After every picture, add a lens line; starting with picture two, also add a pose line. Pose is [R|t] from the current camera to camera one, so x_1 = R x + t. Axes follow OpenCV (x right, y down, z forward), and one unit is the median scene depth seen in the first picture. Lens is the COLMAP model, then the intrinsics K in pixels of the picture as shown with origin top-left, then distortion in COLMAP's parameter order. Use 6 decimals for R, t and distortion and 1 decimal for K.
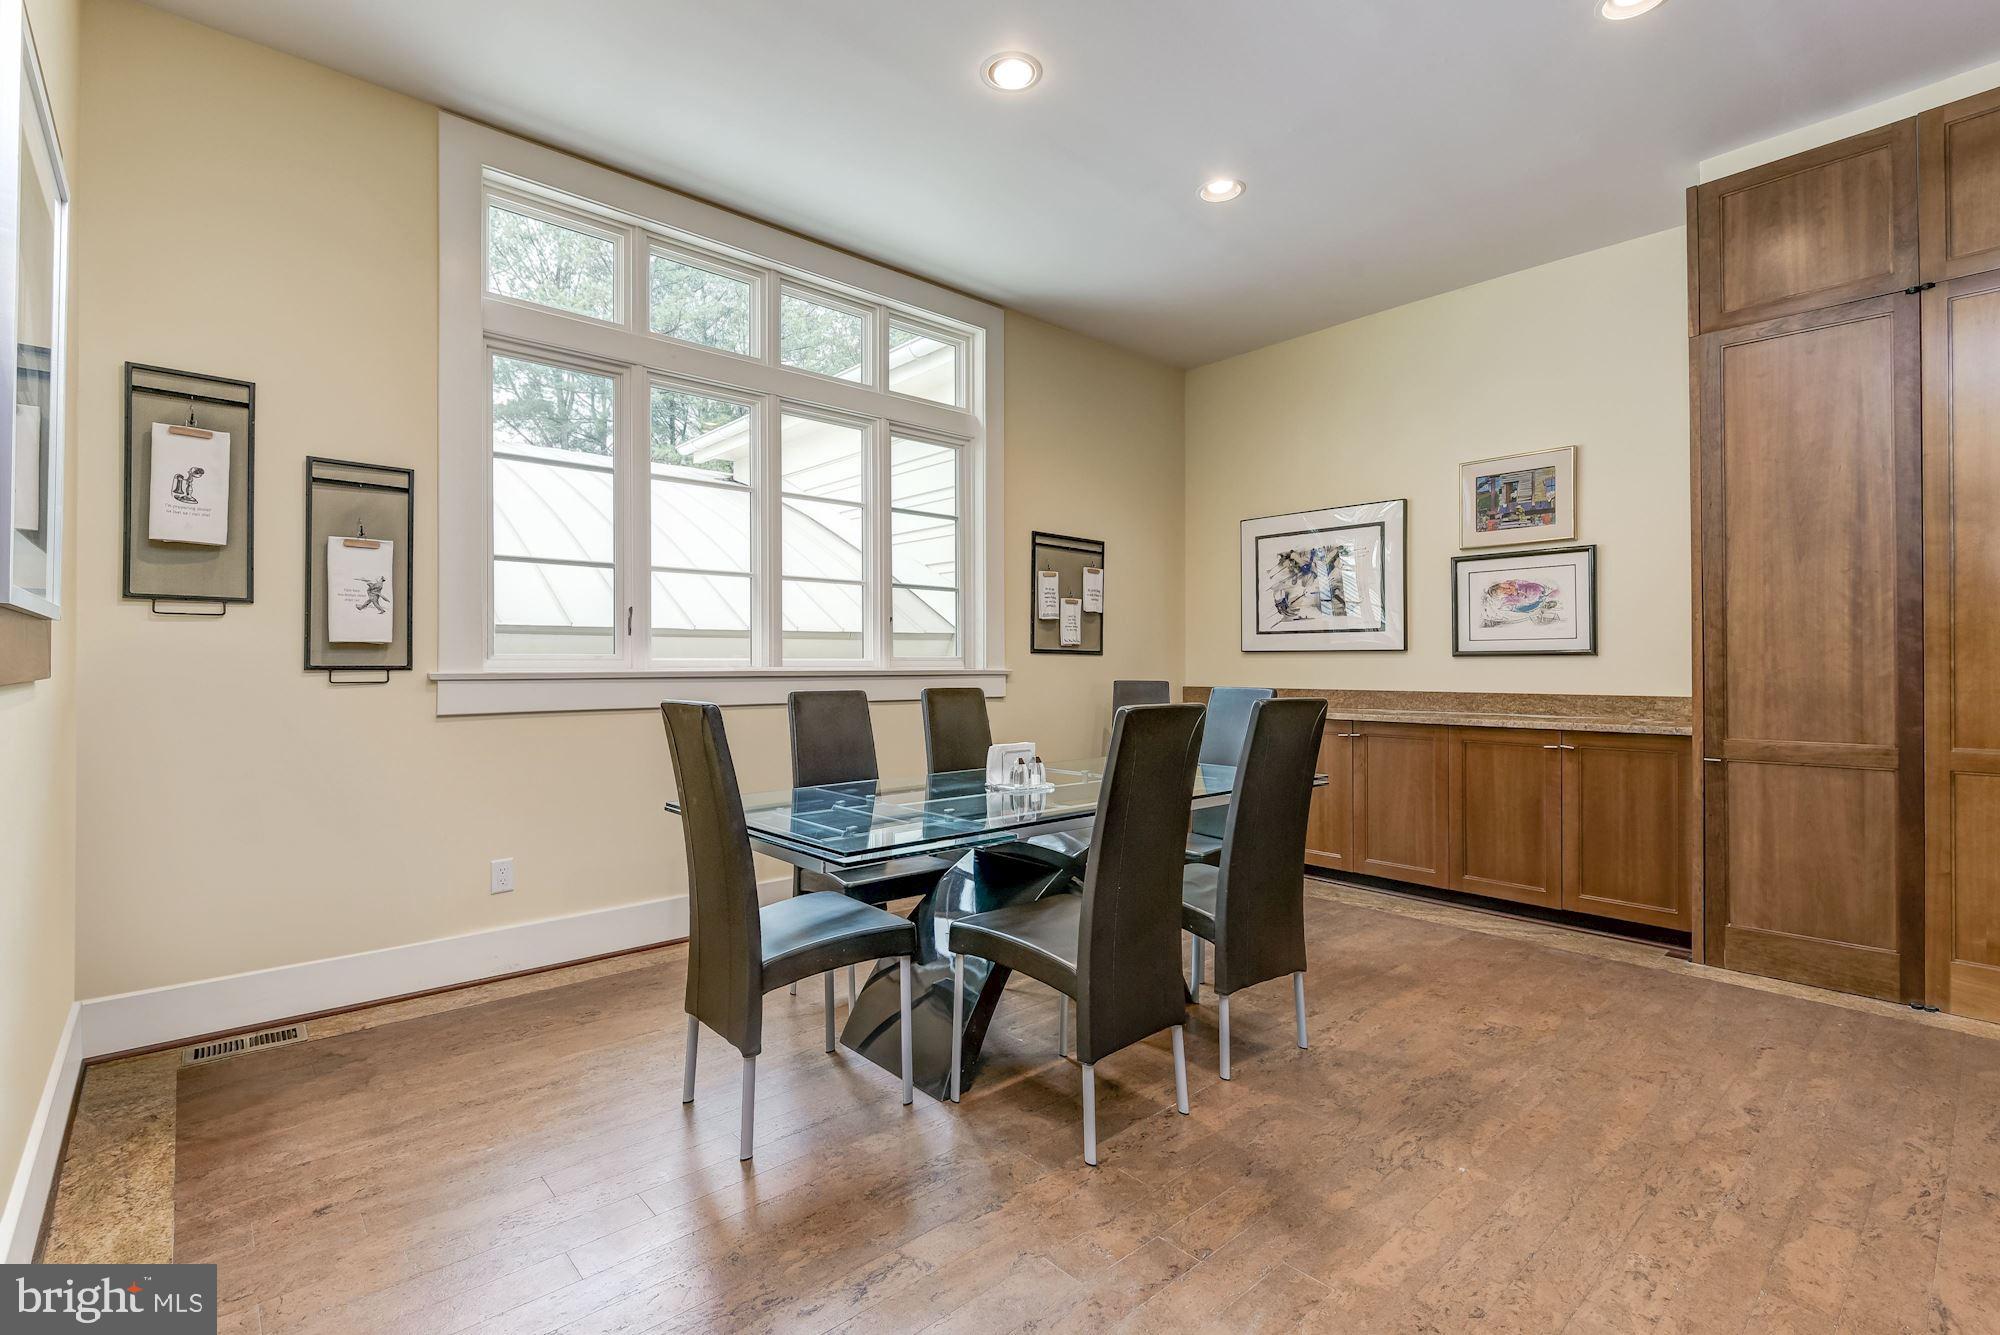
lens RADIAL K [[898.8, 0, 958.3], [0, 898.8, 662.9], [0, 0, 1]] dist [0.000512, -0.000051]
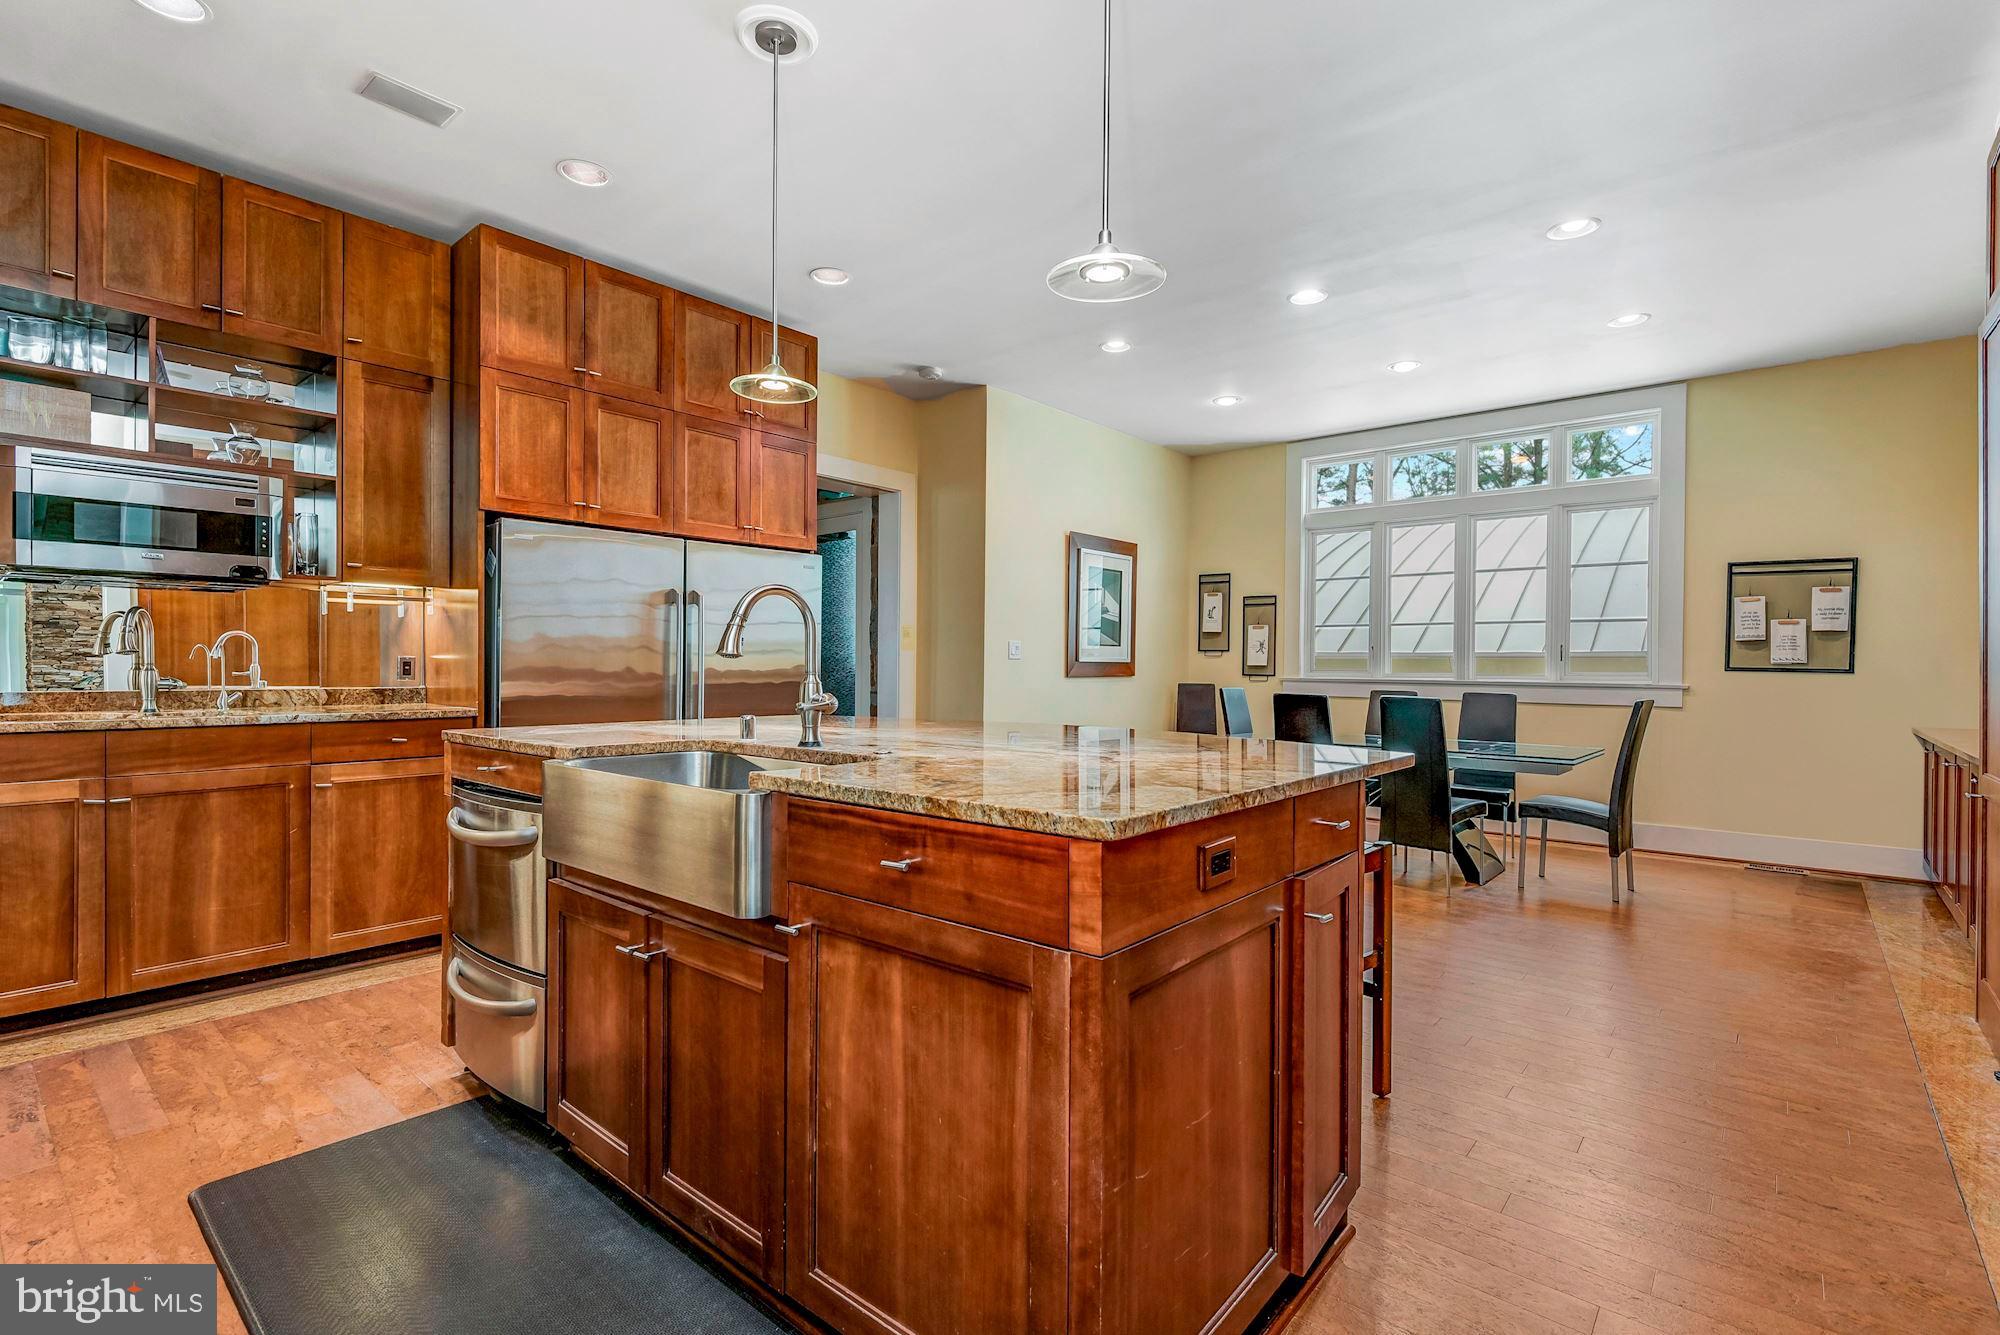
lens RADIAL K [[909.6, 0, 997.7], [0, 909.6, 671.4], [0, 0, 1]] dist [-0.001631, -0.000693]
pose [[0.156155, 0.008082, -0.987699, 1.098272], [-0.006216, 0.999955, 0.007200, -0.013147], [0.987713, 0.005016, 0.156198, -0.085681]]
